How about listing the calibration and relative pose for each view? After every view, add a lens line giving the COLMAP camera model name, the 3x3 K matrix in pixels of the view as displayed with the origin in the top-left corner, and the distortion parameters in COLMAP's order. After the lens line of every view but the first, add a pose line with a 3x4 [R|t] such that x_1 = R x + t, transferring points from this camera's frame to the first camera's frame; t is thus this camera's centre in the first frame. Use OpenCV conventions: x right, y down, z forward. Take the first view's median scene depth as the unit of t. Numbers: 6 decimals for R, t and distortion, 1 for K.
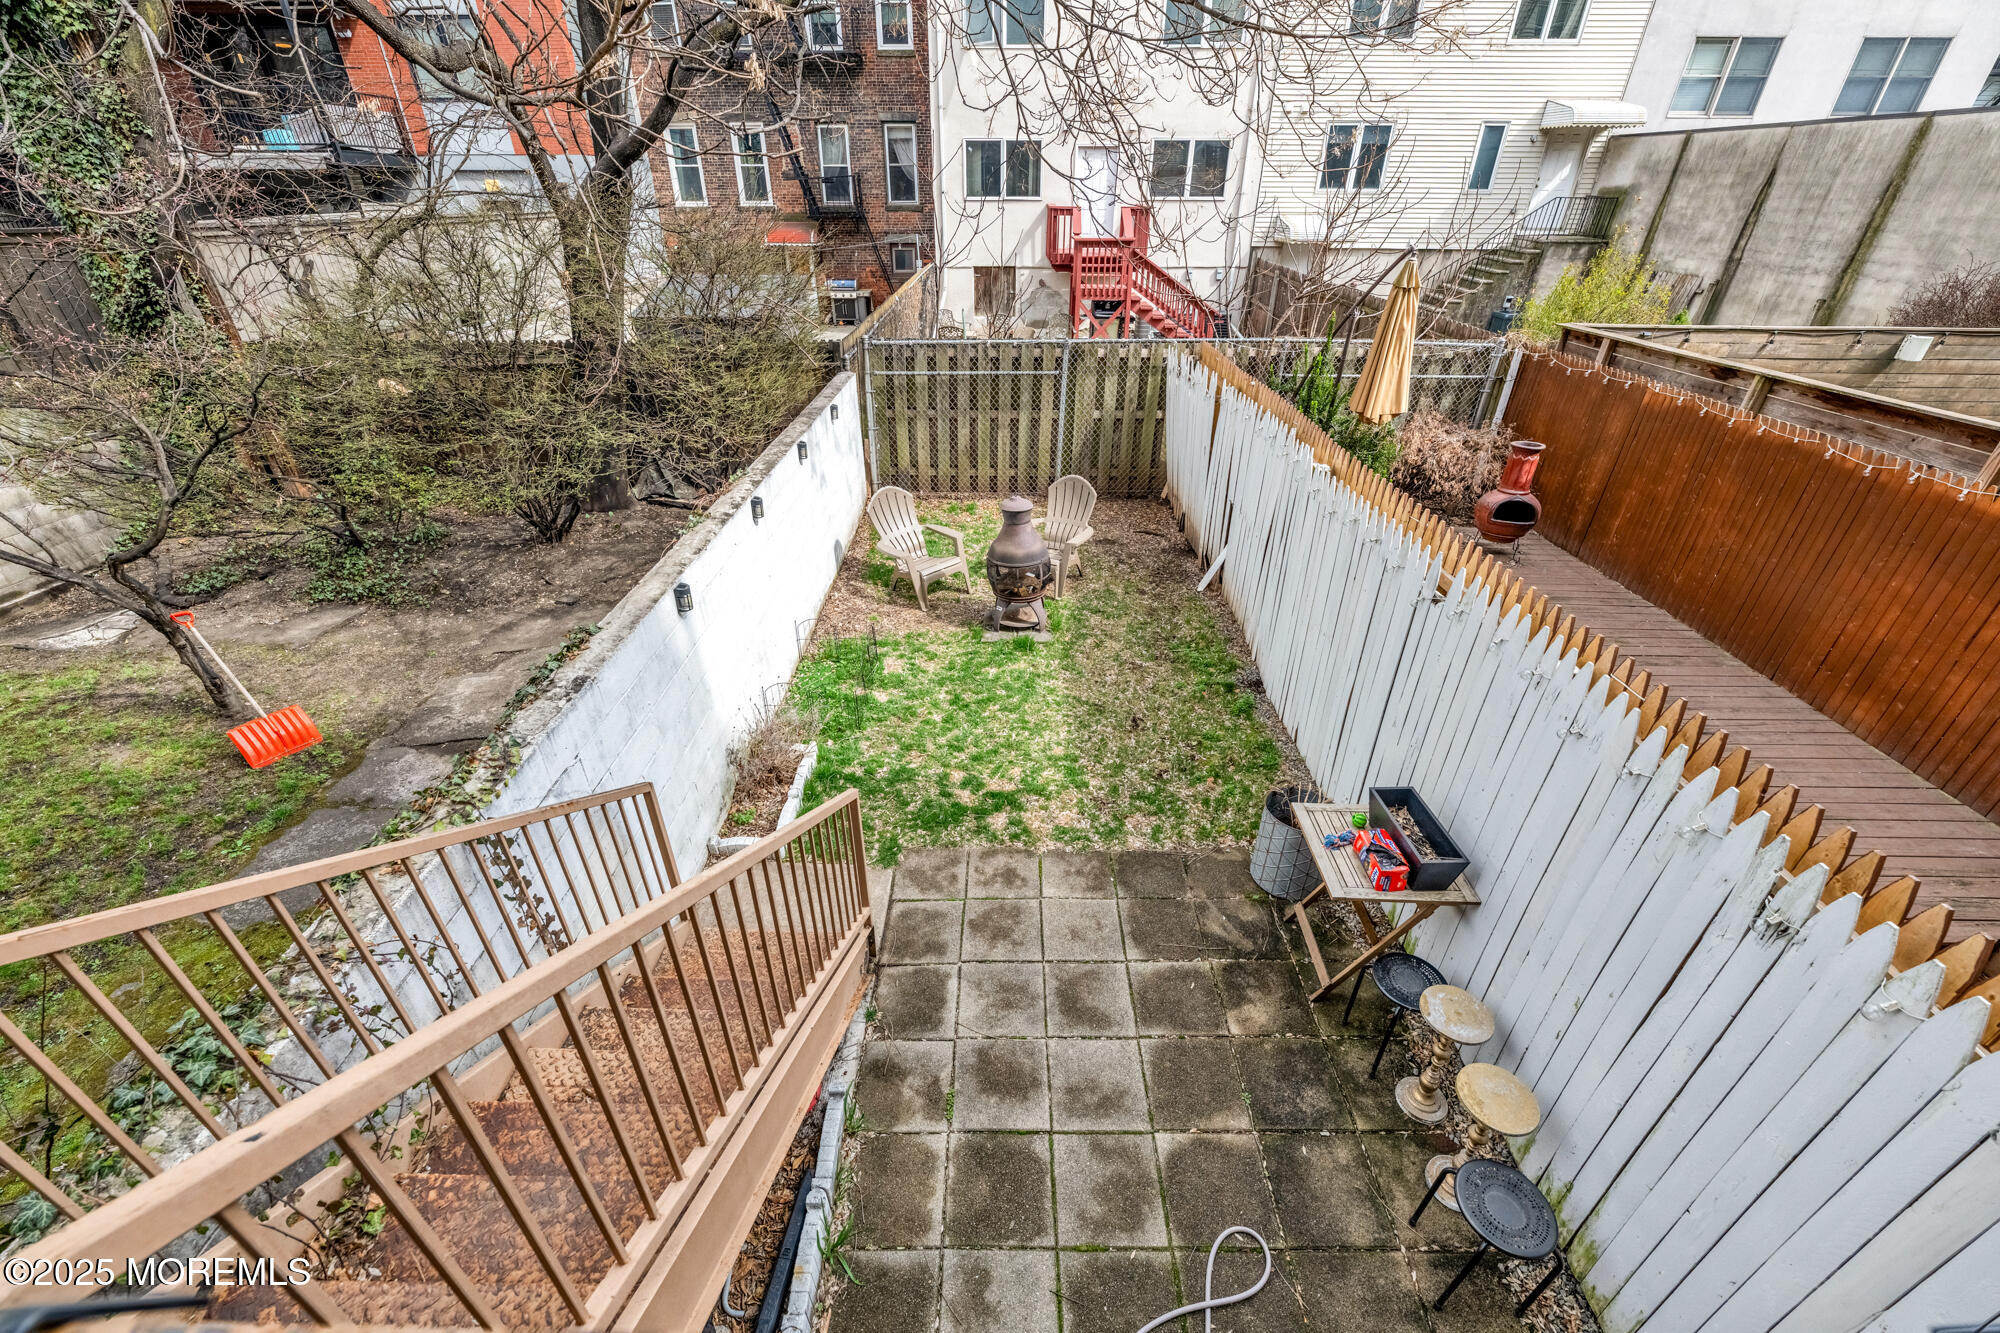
lens RADIAL K [[804.3, 0, 1006.8], [0, 804.3, 679.1], [0, 0, 1]] dist [-0.000606, 0.000499]
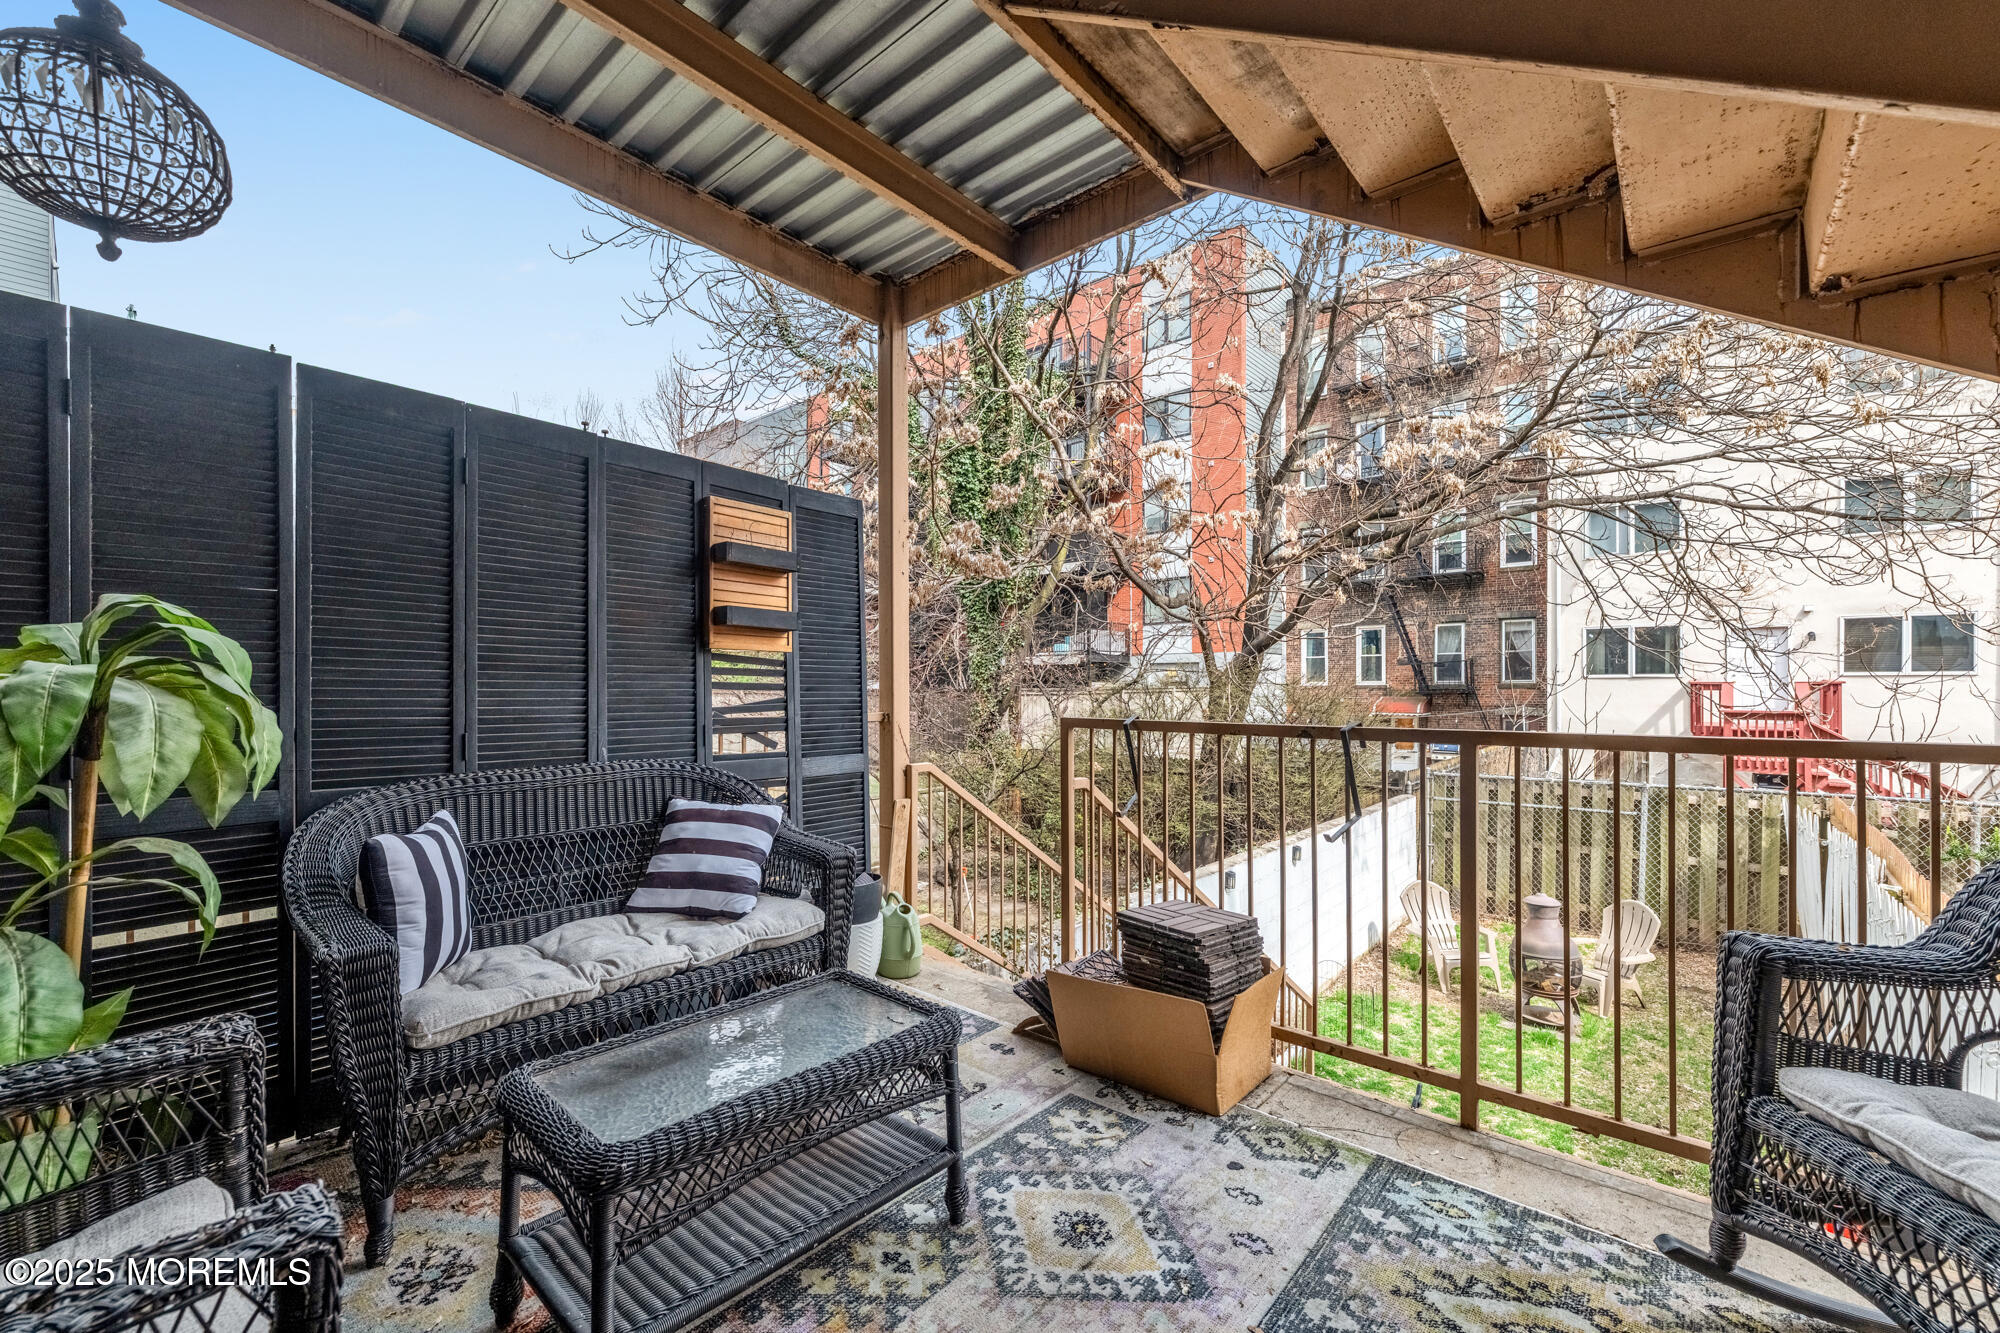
lens RADIAL K [[804.3, 0, 1006.8], [0, 804.3, 679.1], [0, 0, 1]] dist [-0.000606, 0.000499]
pose [[0.765721, -0.008729, -0.643113, 0.050148], [-0.326229, 0.856467, -0.400048, 0.061828], [0.554298, 0.516128, 0.652968, -0.083662]]
